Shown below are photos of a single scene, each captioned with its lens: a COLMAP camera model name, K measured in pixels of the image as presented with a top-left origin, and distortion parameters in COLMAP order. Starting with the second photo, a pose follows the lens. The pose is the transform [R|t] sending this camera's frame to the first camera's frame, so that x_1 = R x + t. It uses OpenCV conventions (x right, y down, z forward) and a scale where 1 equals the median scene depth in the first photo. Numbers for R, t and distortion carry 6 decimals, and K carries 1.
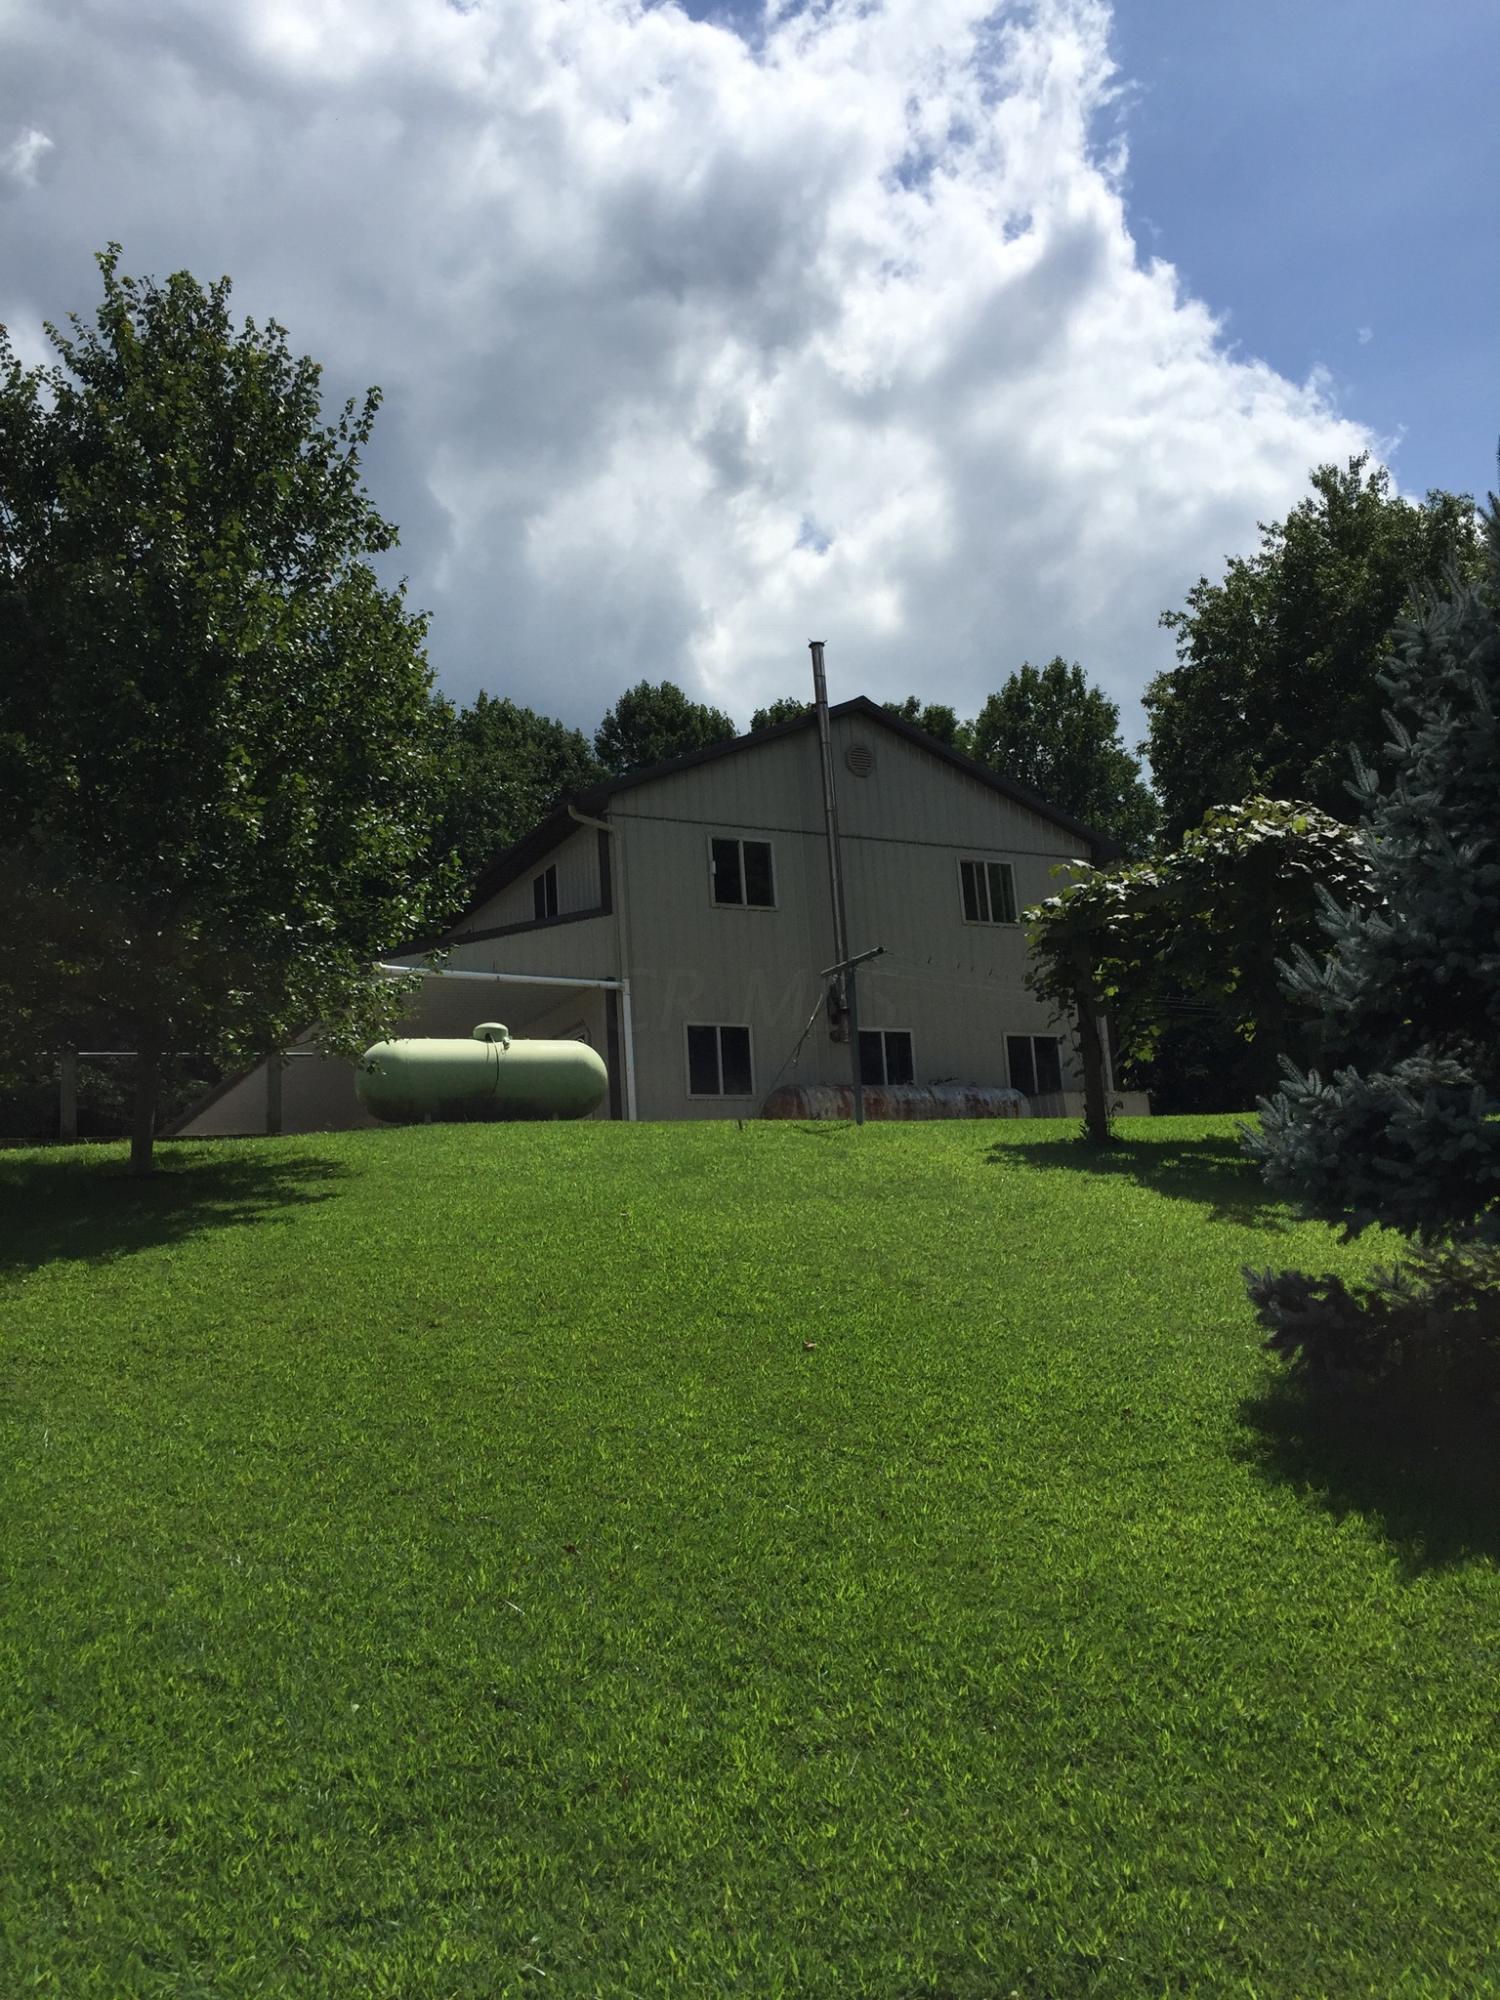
lens RADIAL K [[1720.3, 0, 729.2], [0, 1720.3, 993.8], [0, 0, 1]] dist [0.083234, -0.097253]
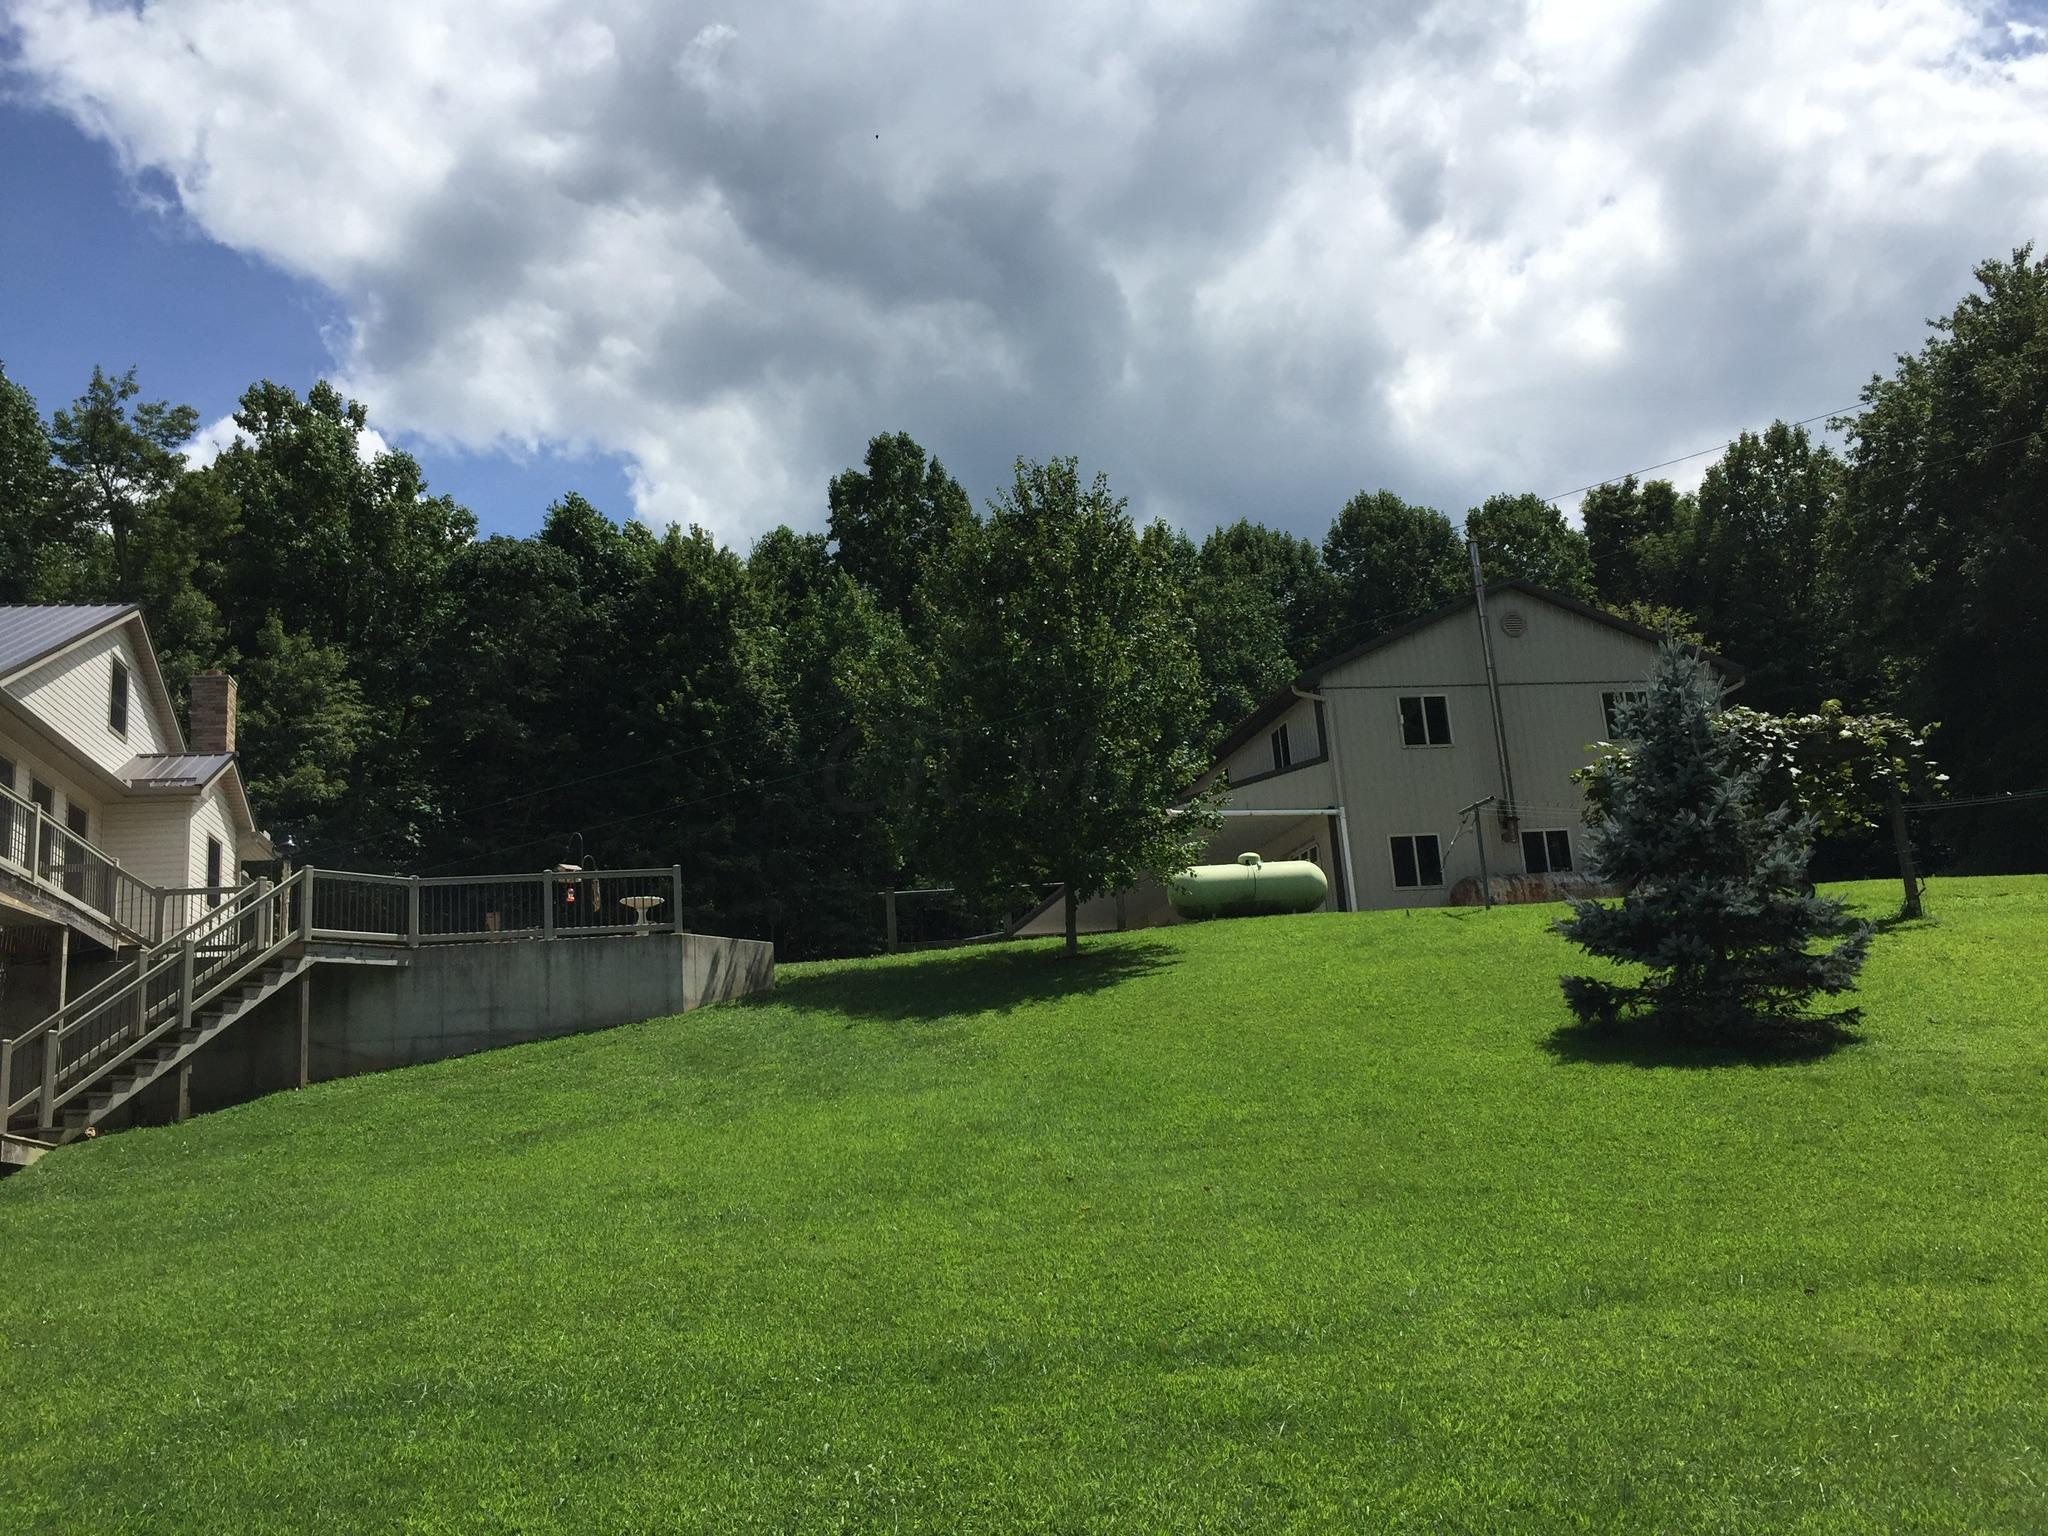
lens RADIAL K [[1761.6, 0, 1031.7], [0, 1761.6, 678.3], [0, 0, 1]] dist [0.083234, -0.097253]
pose [[0.965160, -0.076830, -0.250127, 0.060050], [0.064556, 0.996289, -0.056926, -0.044012], [0.253573, 0.038796, 0.966538, -0.429090]]
